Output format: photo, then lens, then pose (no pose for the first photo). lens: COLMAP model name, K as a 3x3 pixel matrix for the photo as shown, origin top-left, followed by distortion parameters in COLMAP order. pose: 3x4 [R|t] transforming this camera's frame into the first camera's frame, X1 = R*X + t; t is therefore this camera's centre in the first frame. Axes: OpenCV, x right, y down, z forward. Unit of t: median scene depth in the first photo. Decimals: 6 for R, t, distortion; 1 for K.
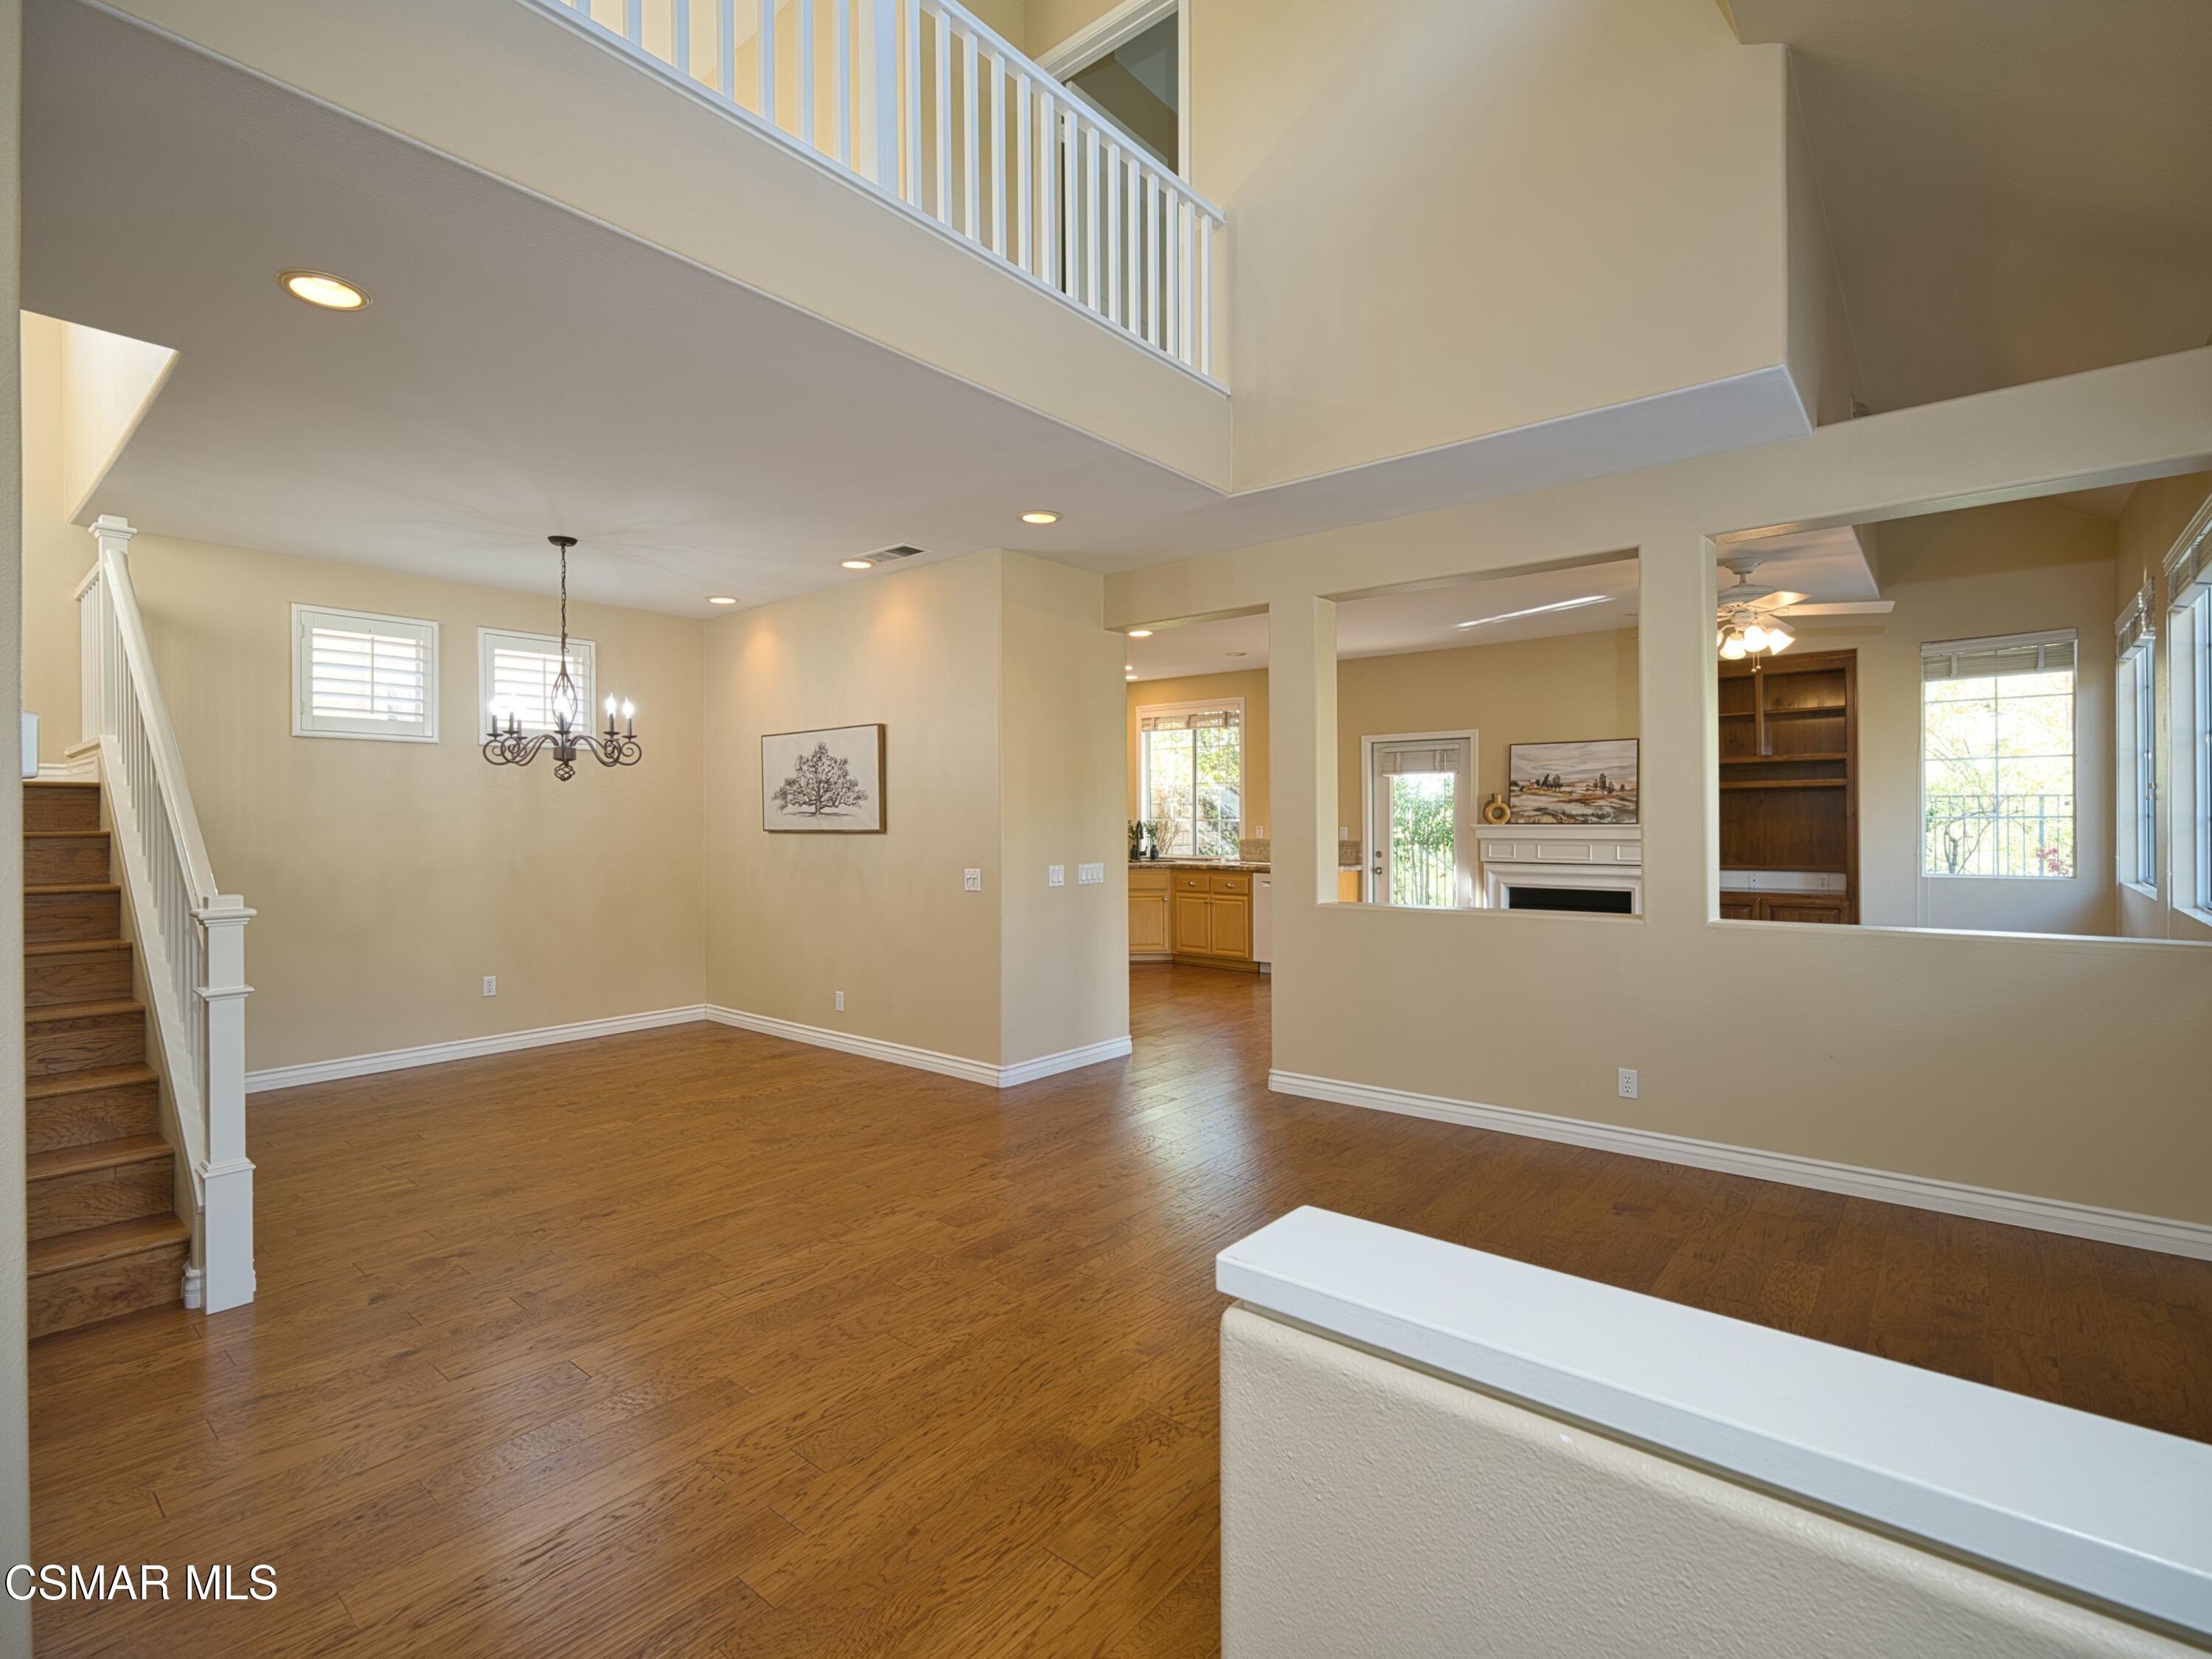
lens RADIAL K [[1047.9, 0, 1104.1], [0, 1047.9, 821.2], [0, 0, 1]] dist [-0.011855, 0.006127]
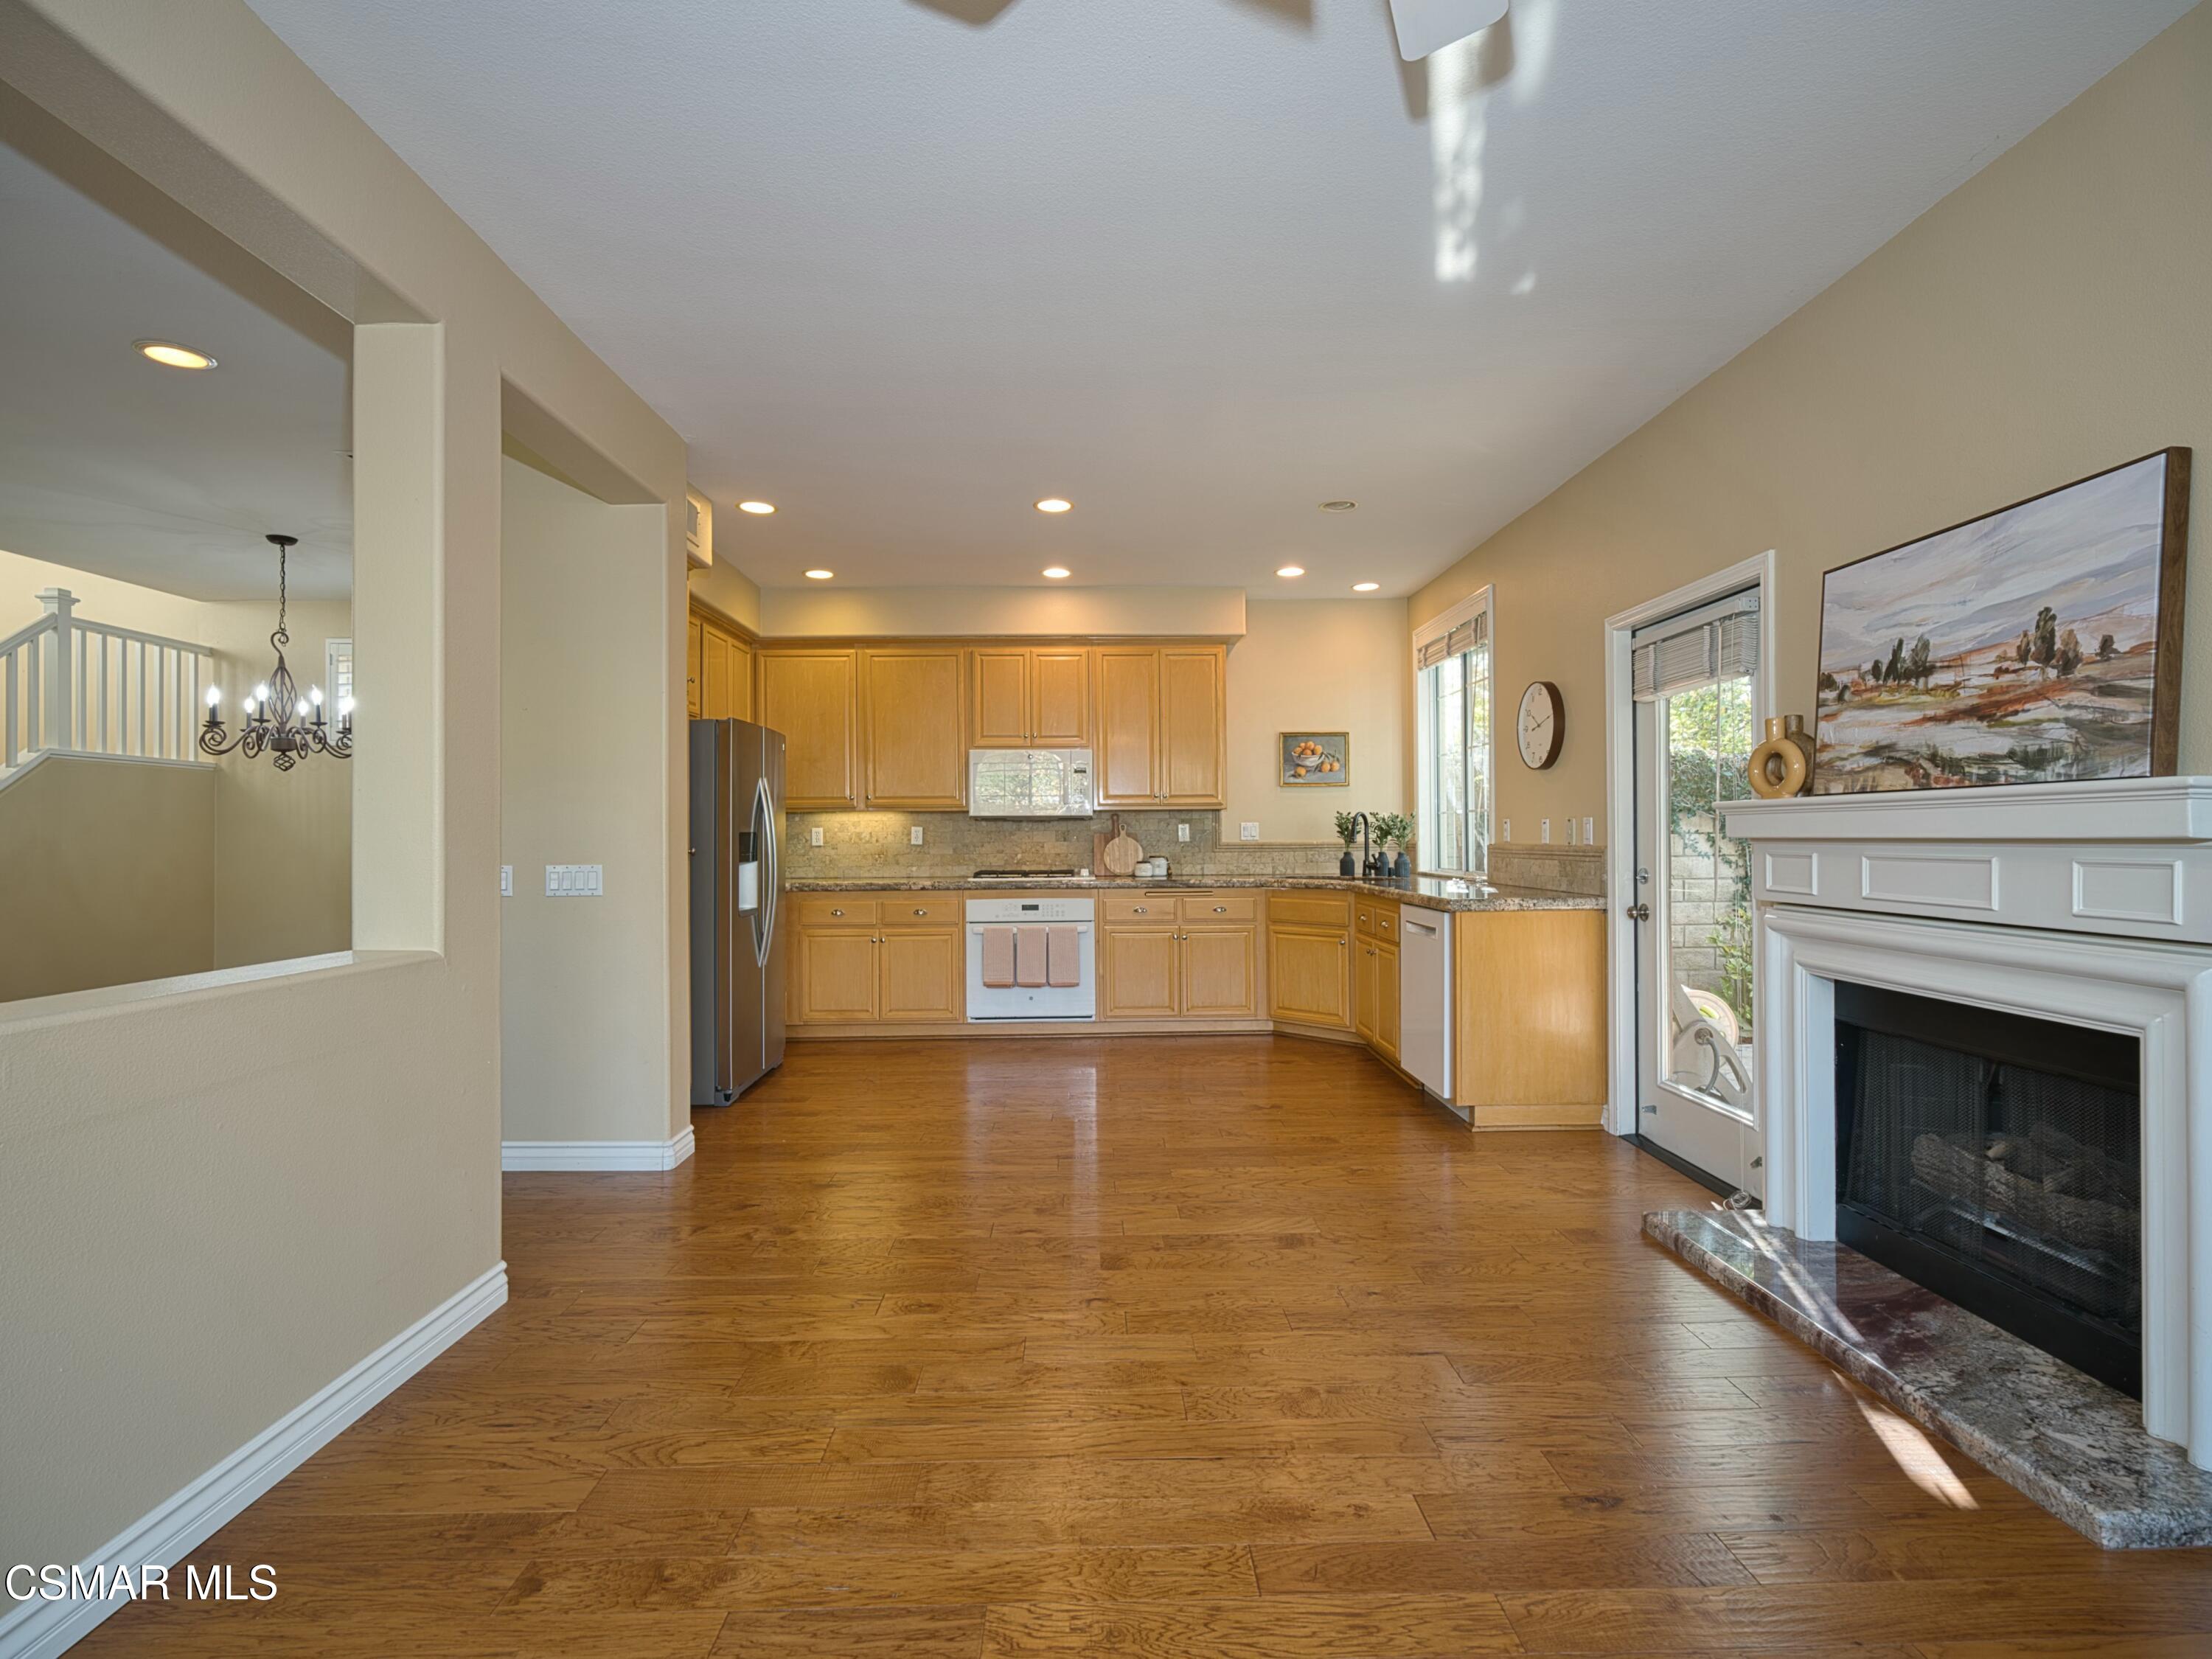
lens RADIAL K [[1047.9, 0, 1091.3], [0, 1047.9, 830.9], [0, 0, 1]] dist [-0.011855, 0.006127]
pose [[0.655098, -0.002631, -0.755540, 0.531297], [-0.000307, 0.999993, -0.003749, 0.016573], [0.755544, 0.002688, 0.655092, 0.630747]]
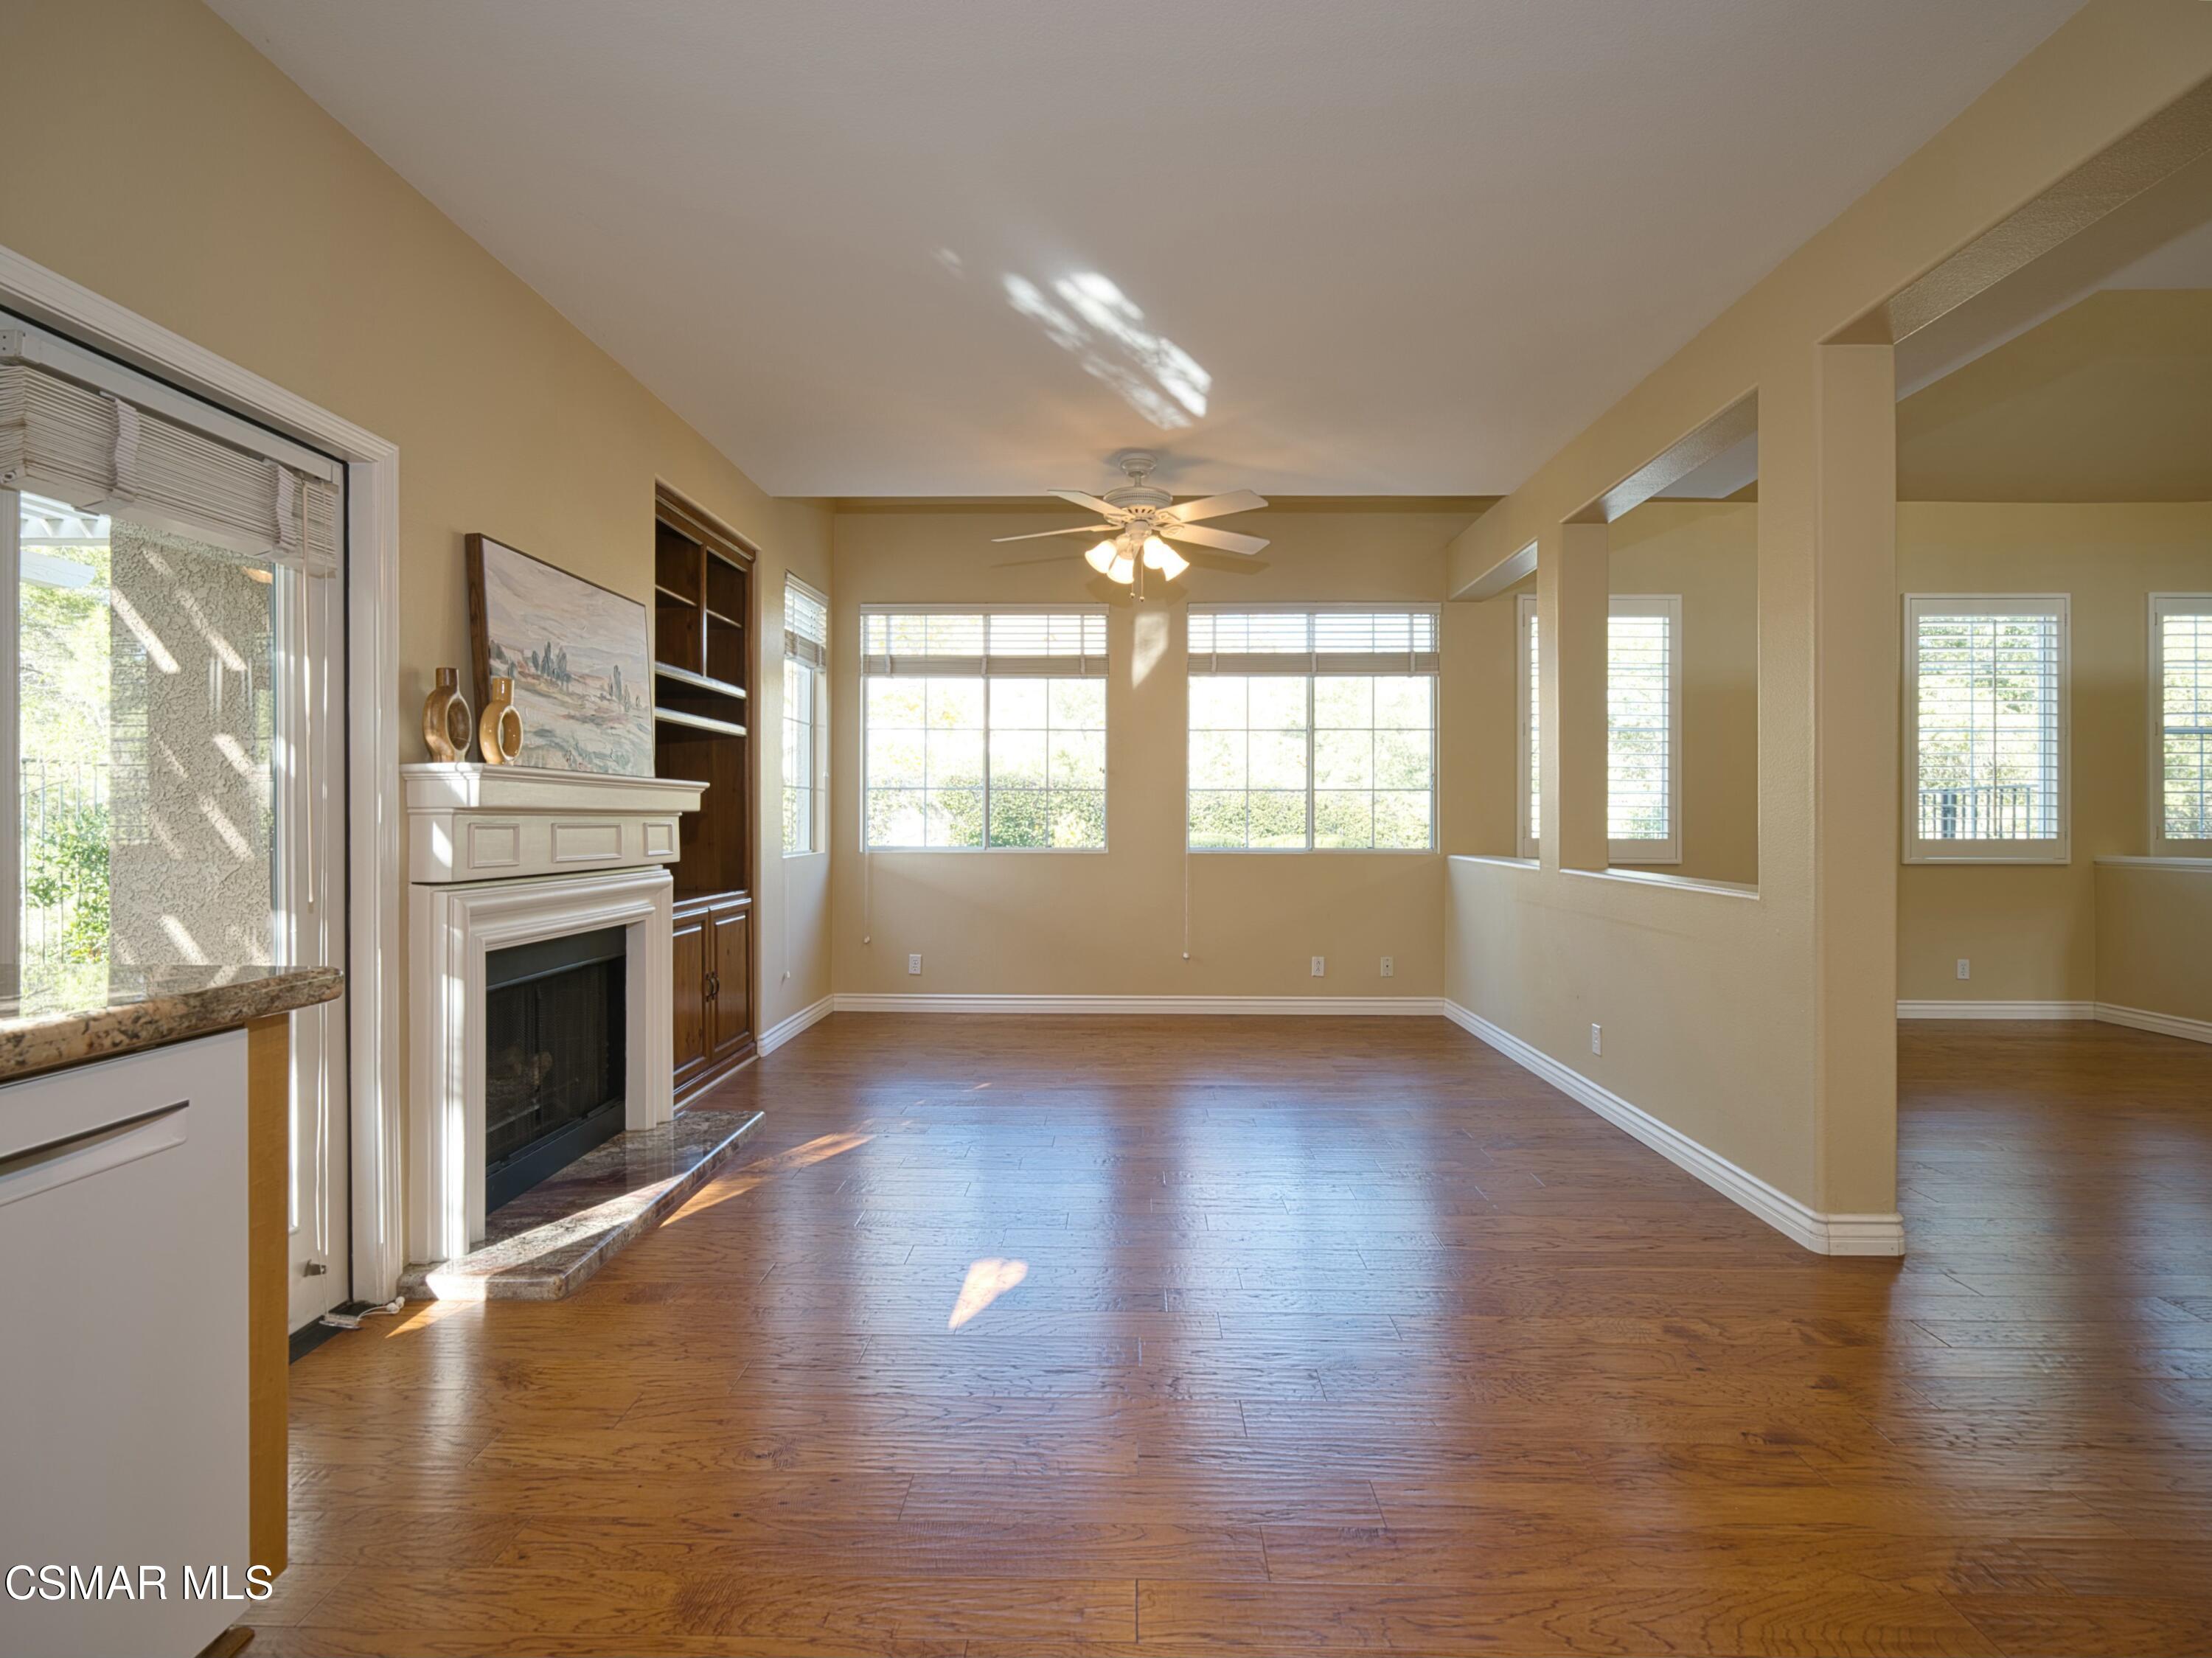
lens RADIAL K [[1047.9, 0, 1091.8], [0, 1047.9, 817.0], [0, 0, 1]] dist [-0.011855, 0.006127]
pose [[-0.617532, 0.007492, 0.786510, -0.001414], [0.004467, 0.999972, -0.006018, 0.023750], [-0.786533, -0.000203, -0.617548, 1.138784]]
